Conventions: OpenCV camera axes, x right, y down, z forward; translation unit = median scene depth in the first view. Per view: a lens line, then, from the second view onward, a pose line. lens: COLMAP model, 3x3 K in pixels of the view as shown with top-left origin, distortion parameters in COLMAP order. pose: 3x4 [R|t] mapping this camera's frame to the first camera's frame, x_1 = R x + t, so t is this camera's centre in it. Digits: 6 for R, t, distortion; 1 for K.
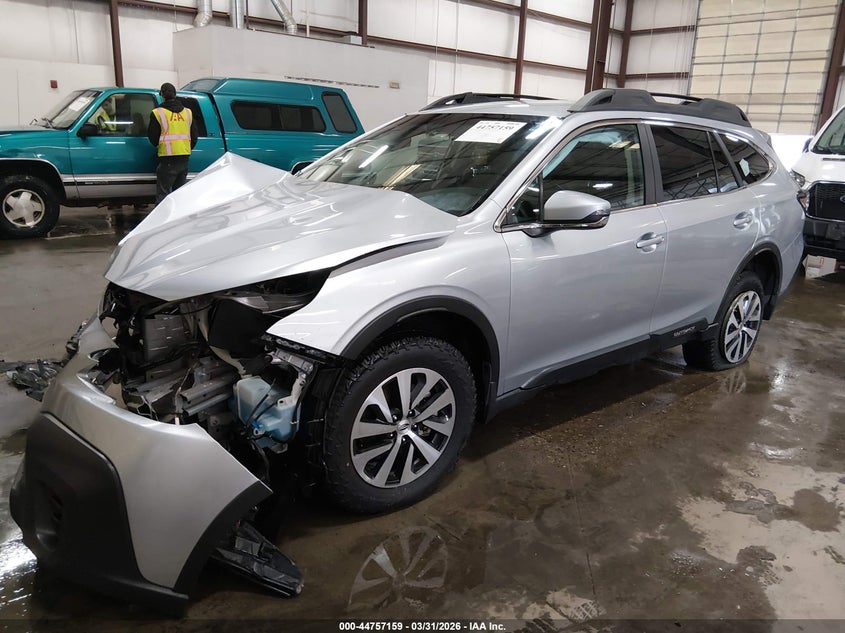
lens RADIAL K [[629.5, 0, 422.5], [0, 629.5, 316.5], [0, 0, 1]] dist [0.023774, -0.041213]
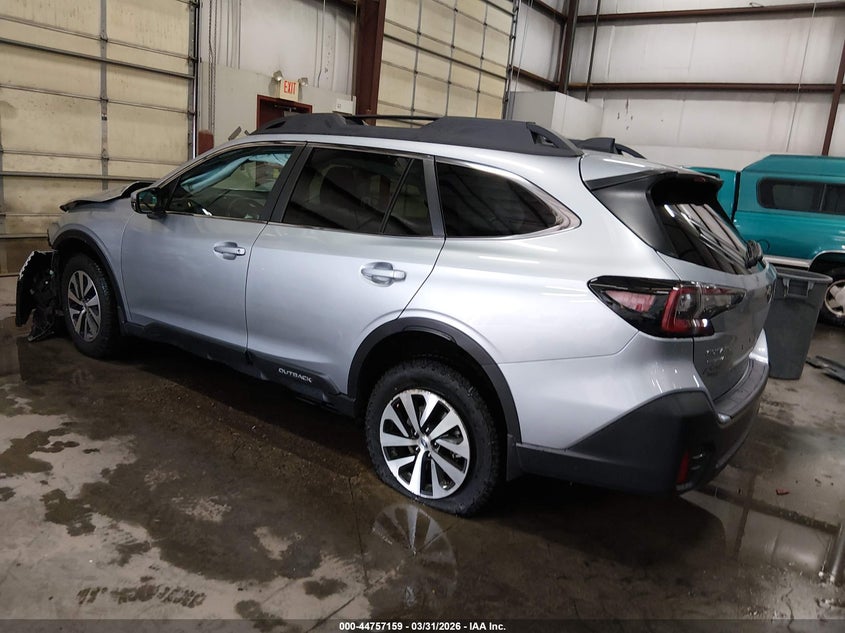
lens RADIAL K [[629.5, 0, 422.5], [0, 629.5, 316.5], [0, 0, 1]] dist [0.023774, -0.041213]
pose [[0.250830, 0.195661, -0.948051, 1.409475], [-0.338709, 0.935193, 0.103394, -0.227004], [0.906841, 0.295179, 0.300847, 0.970845]]
